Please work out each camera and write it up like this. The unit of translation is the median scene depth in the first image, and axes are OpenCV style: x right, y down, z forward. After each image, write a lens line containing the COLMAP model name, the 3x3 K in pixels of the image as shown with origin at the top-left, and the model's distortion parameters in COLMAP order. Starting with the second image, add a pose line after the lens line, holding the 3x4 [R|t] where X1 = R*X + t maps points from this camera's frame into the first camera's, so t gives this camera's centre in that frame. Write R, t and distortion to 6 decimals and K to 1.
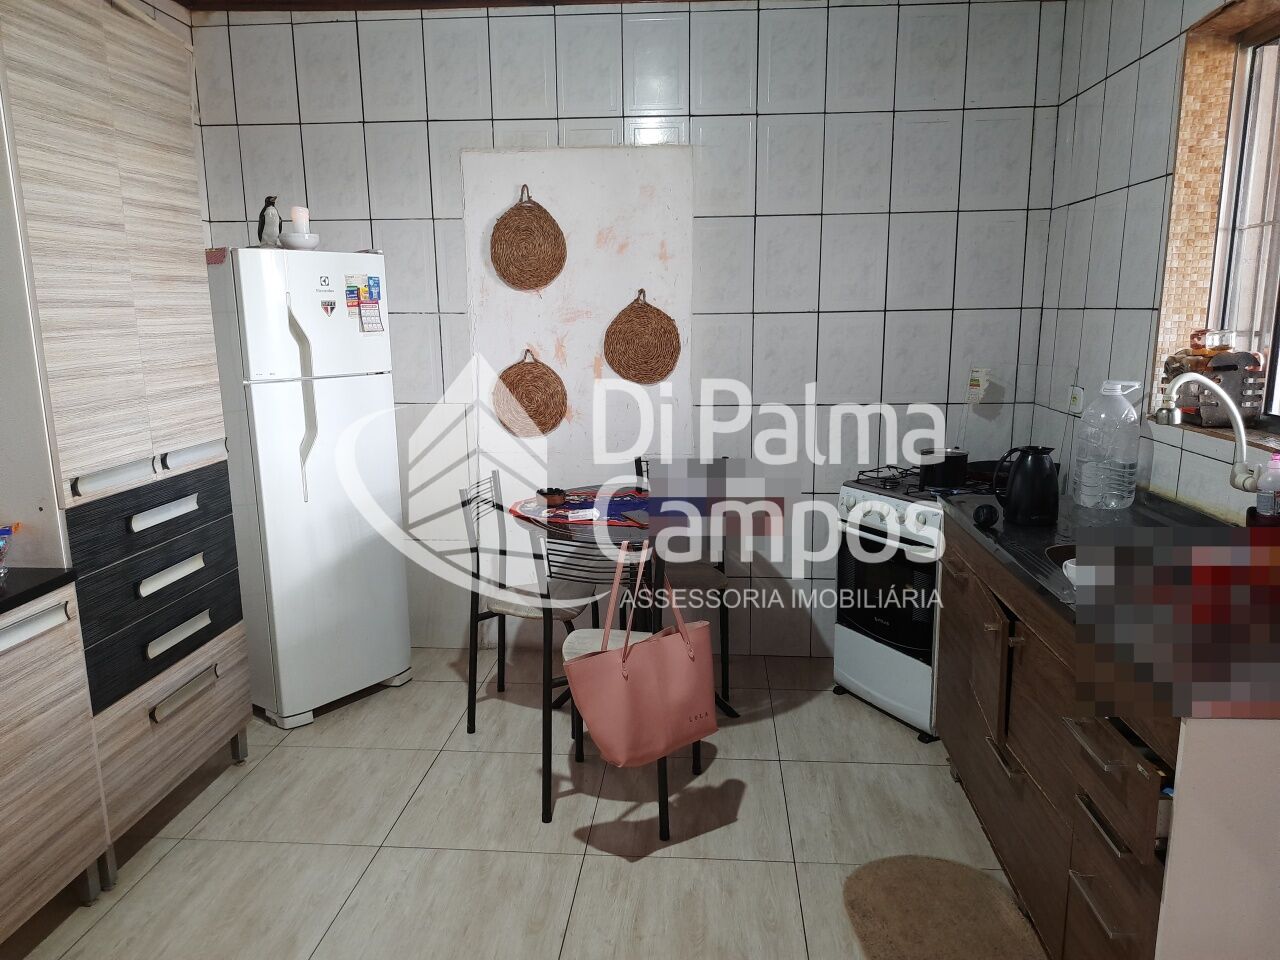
lens RADIAL K [[926.0, 0, 671.9], [0, 926.0, 508.2], [0, 0, 1]] dist [0.061525, -0.079288]
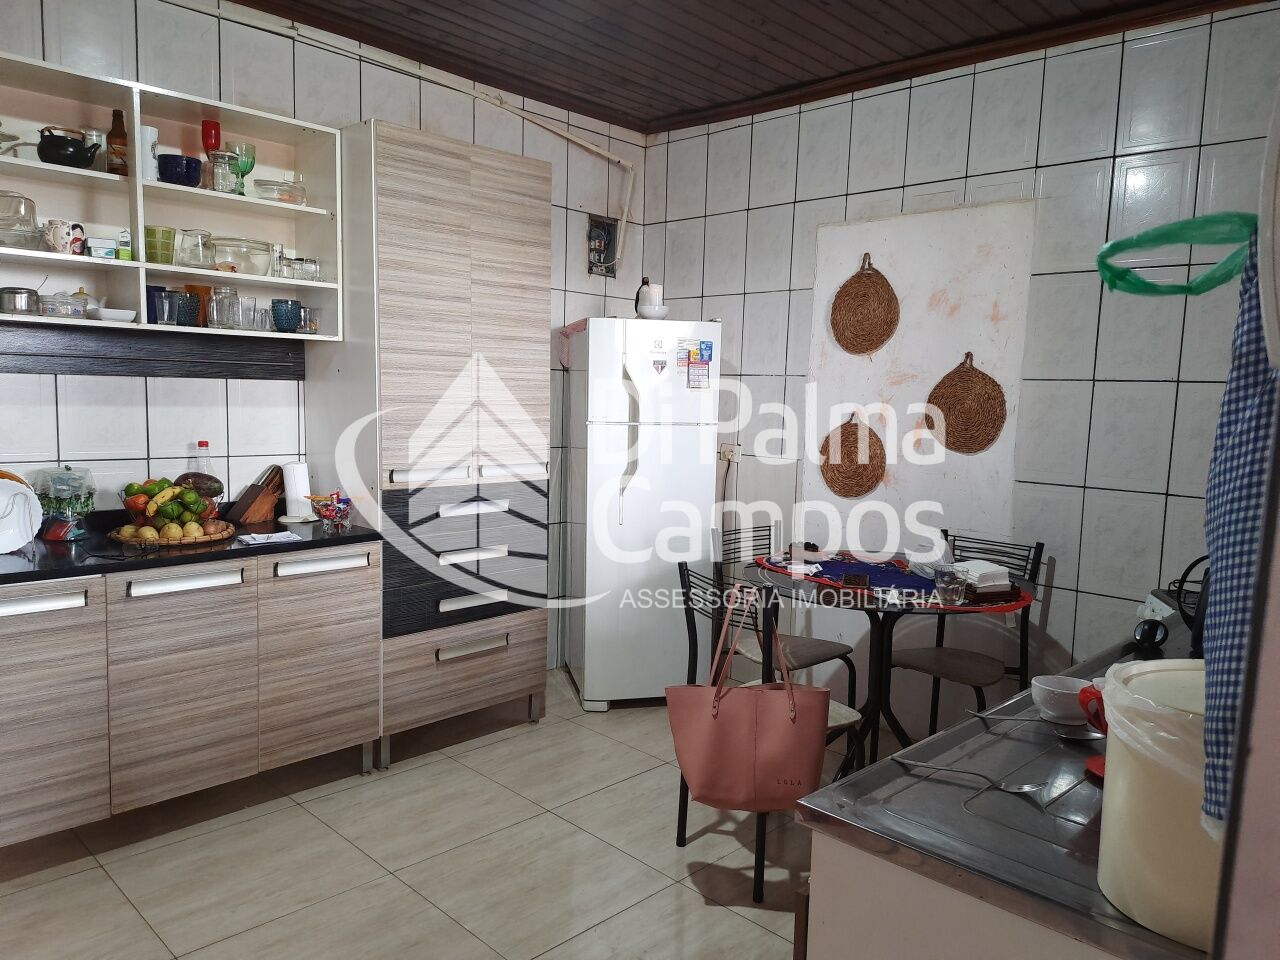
lens RADIAL K [[926.0, 0, 617.0], [0, 926.0, 509.8], [0, 0, 1]] dist [0.061525, -0.079288]
pose [[0.751557, 0.113160, -0.649890, 0.477973], [-0.169877, 0.985150, -0.024916, 0.004265], [0.637419, 0.129127, 0.759620, 0.120468]]
